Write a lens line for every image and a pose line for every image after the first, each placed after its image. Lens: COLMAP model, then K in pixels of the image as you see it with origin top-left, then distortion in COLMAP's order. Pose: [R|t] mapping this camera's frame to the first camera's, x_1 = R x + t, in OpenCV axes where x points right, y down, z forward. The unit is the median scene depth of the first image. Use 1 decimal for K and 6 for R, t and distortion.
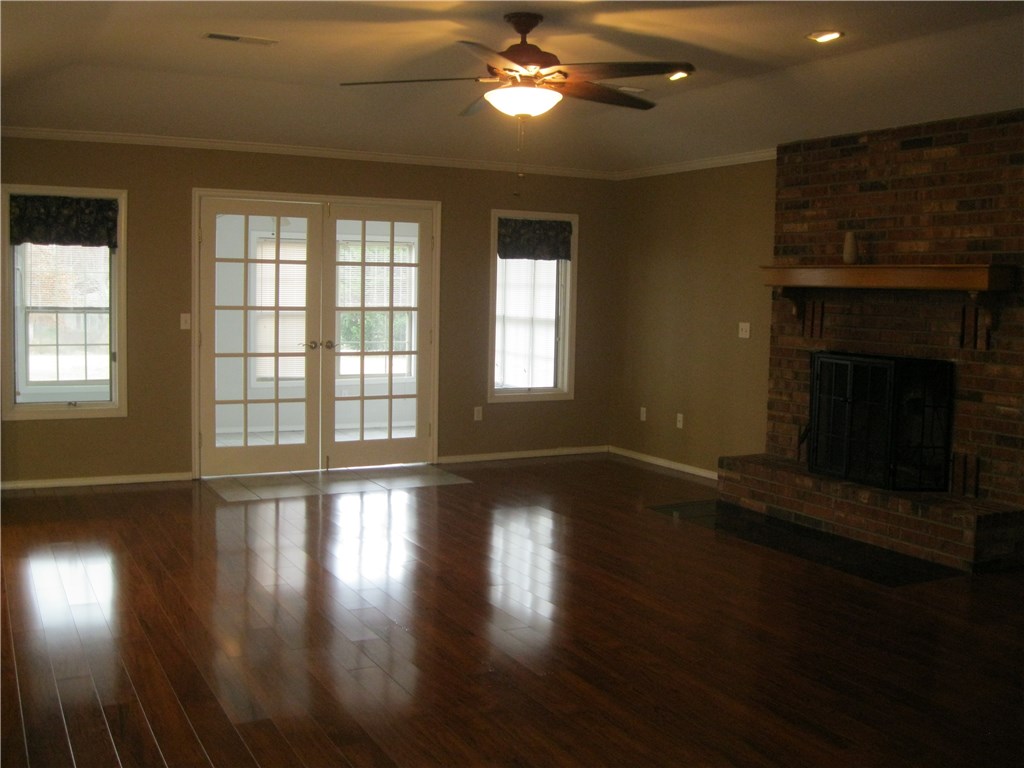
lens RADIAL K [[1065.0, 0, 513.0], [0, 1065.0, 380.8], [0, 0, 1]] dist [-0.027244, 0.000000]
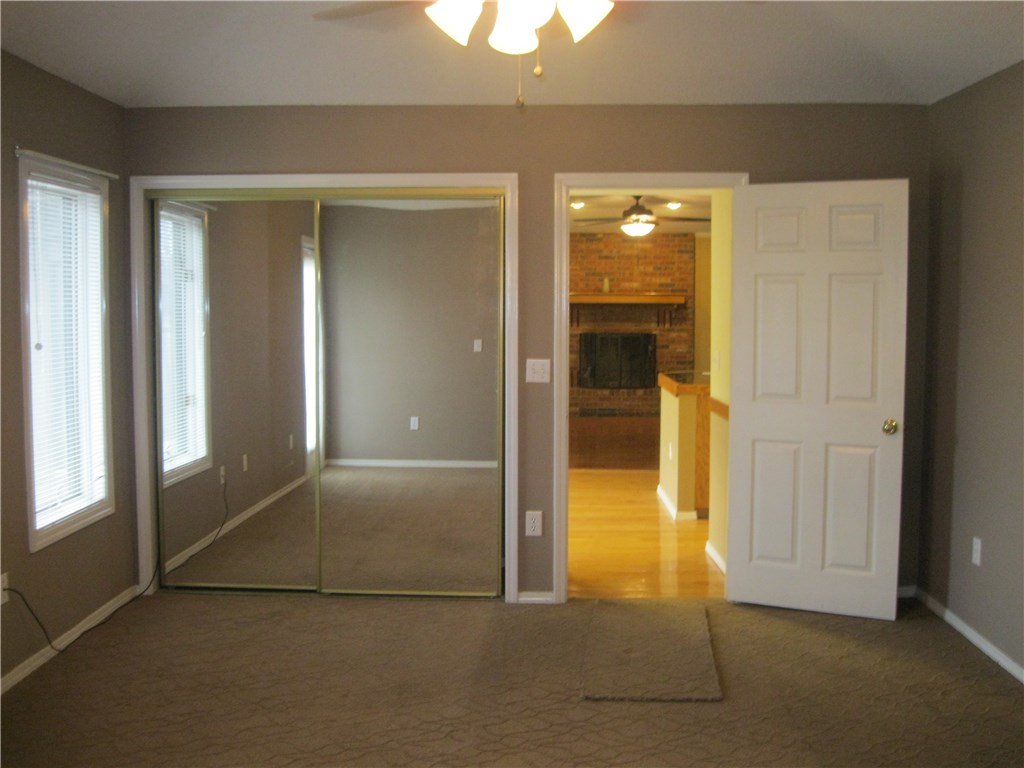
lens RADIAL K [[1065.0, 0, 511.0], [0, 1065.0, 384.4], [0, 0, 1]] dist [-0.027244, 0.000000]
pose [[0.505399, -0.080431, 0.859129, -1.828775], [0.086039, 0.995382, 0.042573, -0.032954], [-0.858586, 0.052402, 0.509985, 0.053433]]
